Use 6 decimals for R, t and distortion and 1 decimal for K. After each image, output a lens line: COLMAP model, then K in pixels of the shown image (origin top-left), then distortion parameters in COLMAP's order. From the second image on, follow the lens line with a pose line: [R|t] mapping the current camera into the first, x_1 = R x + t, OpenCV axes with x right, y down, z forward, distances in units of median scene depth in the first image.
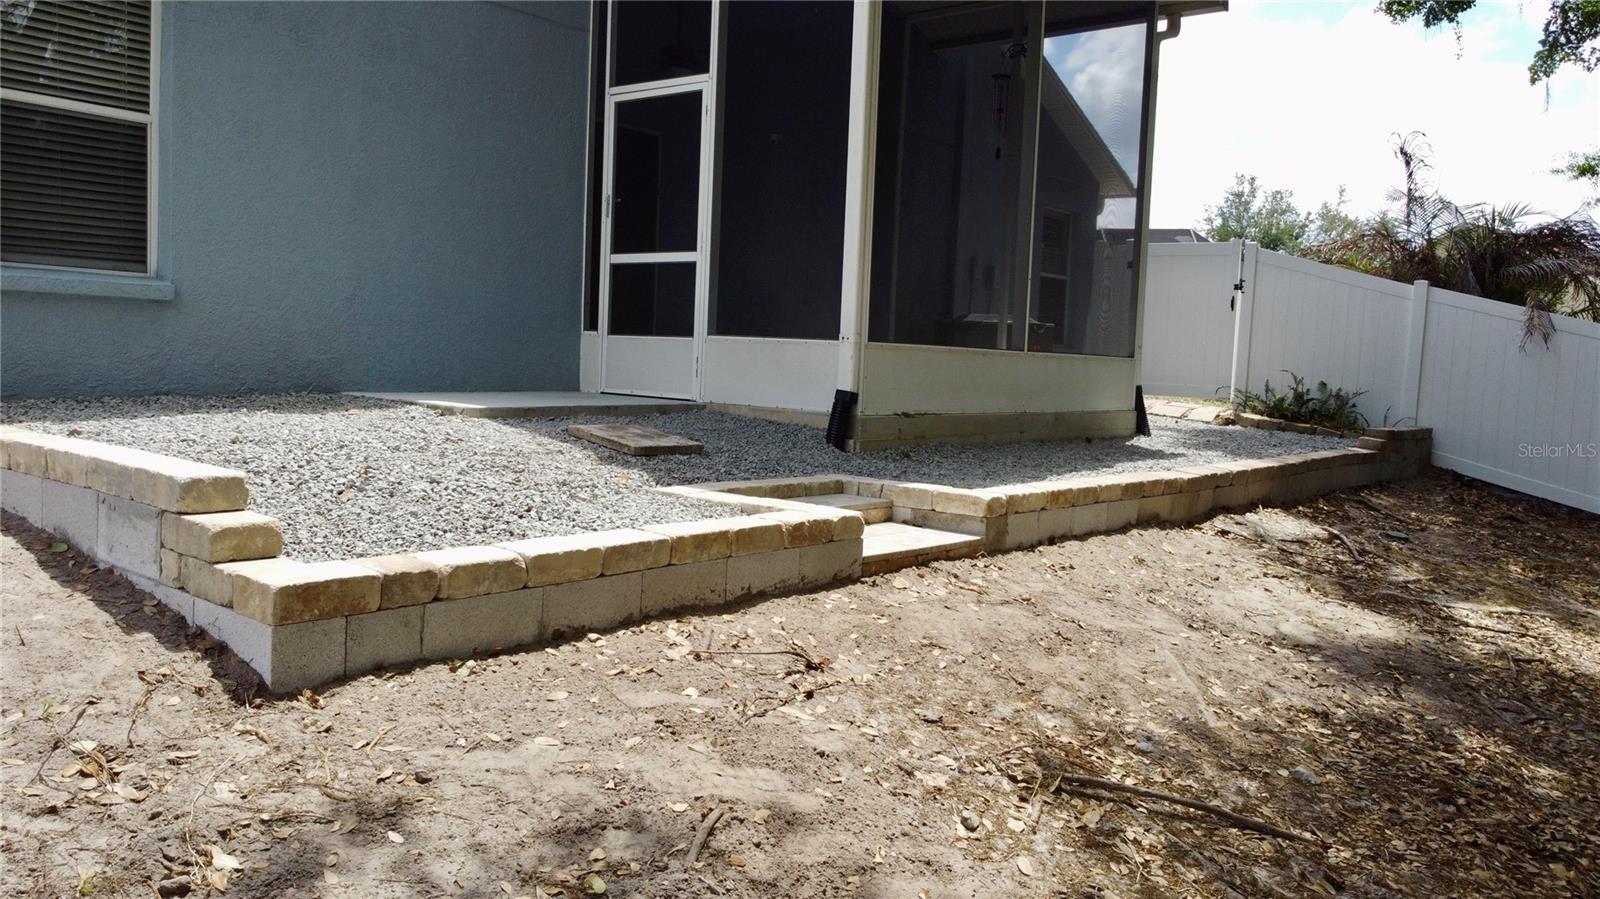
lens RADIAL K [[1212.7, 0, 790.2], [0, 1212.7, 453.7], [0, 0, 1]] dist [0.012242, -0.017545]
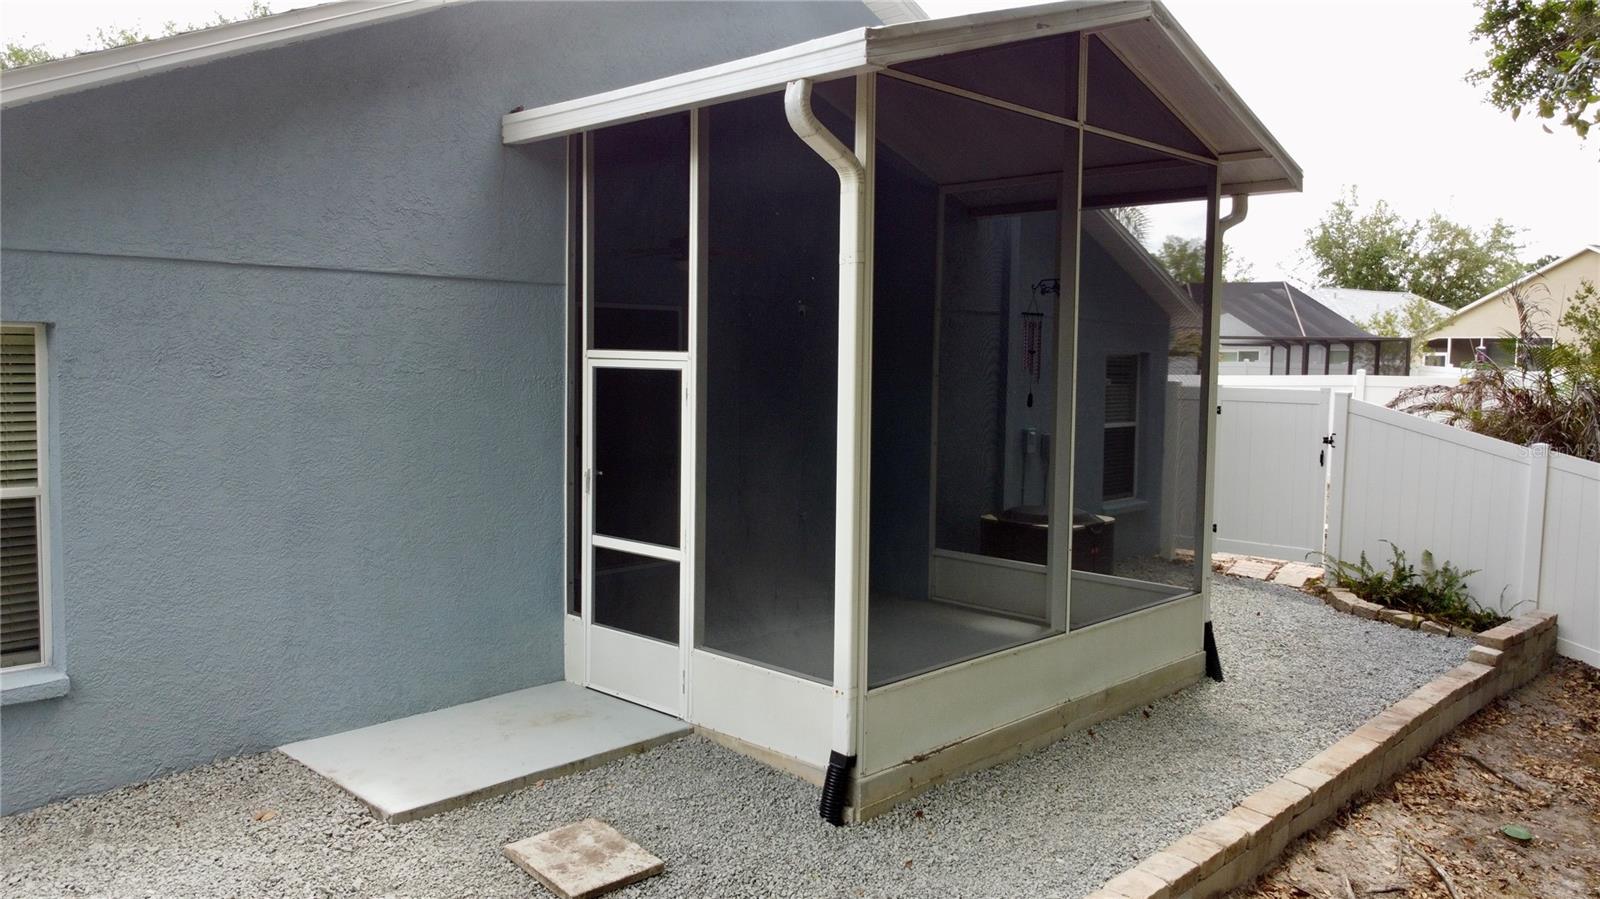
lens RADIAL K [[1212.7, 0, 796.9], [0, 1212.7, 445.2], [0, 0, 1]] dist [0.012242, -0.017545]
pose [[0.997034, -0.022951, -0.073454, 0.068666], [0.022976, 0.999736, -0.000507, -0.225106], [0.073447, -0.001182, 0.997298, 0.120278]]
